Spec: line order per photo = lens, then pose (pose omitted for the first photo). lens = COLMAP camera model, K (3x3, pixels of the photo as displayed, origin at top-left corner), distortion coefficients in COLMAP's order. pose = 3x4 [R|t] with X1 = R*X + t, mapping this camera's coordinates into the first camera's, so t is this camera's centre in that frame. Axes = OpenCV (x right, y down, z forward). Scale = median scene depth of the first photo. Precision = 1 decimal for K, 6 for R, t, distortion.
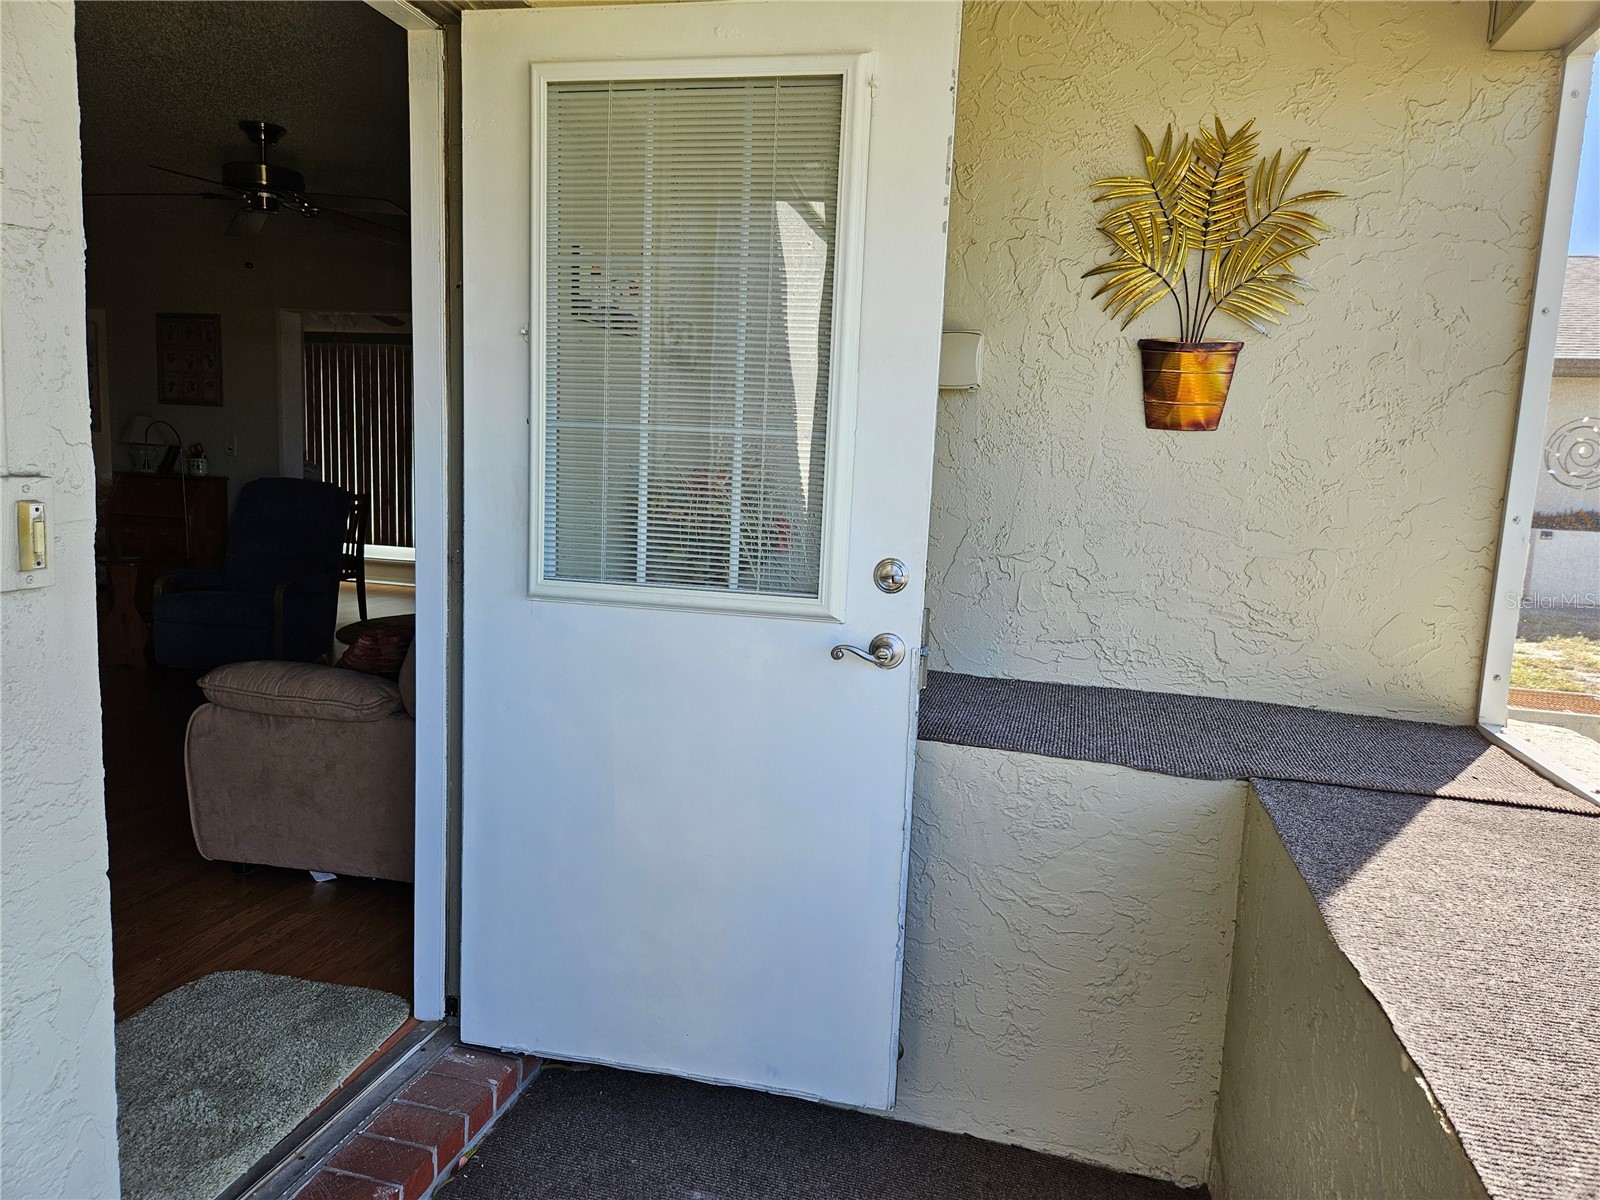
lens RADIAL K [[1065.1, 0, 789.1], [0, 1065.1, 617.6], [0, 0, 1]] dist [0.082441, -0.060215]
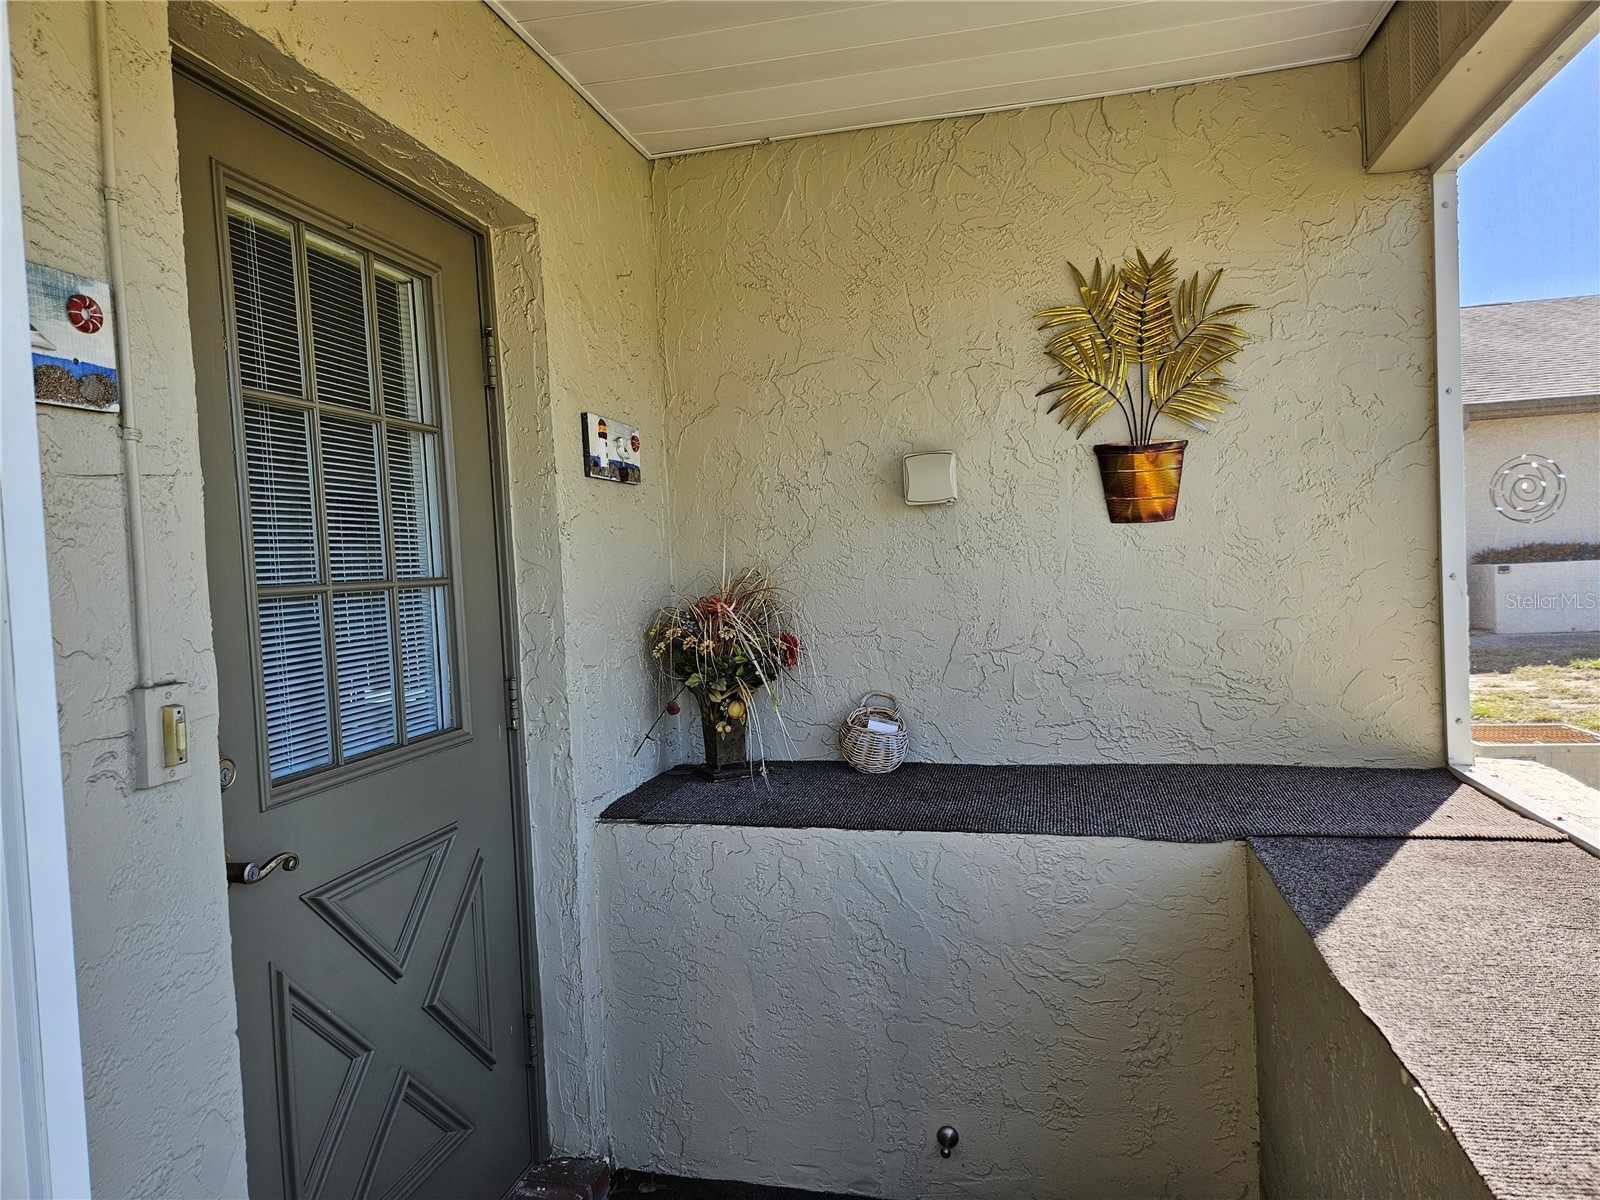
lens RADIAL K [[1085.8, 0, 800.0], [0, 1085.8, 612.5], [0, 0, 1]] dist [0.093511, -0.082098]
pose [[0.994890, -0.095345, 0.033204, -0.031458], [0.098015, 0.990997, -0.091203, -0.016341], [-0.024210, 0.093992, 0.995279, -0.100574]]
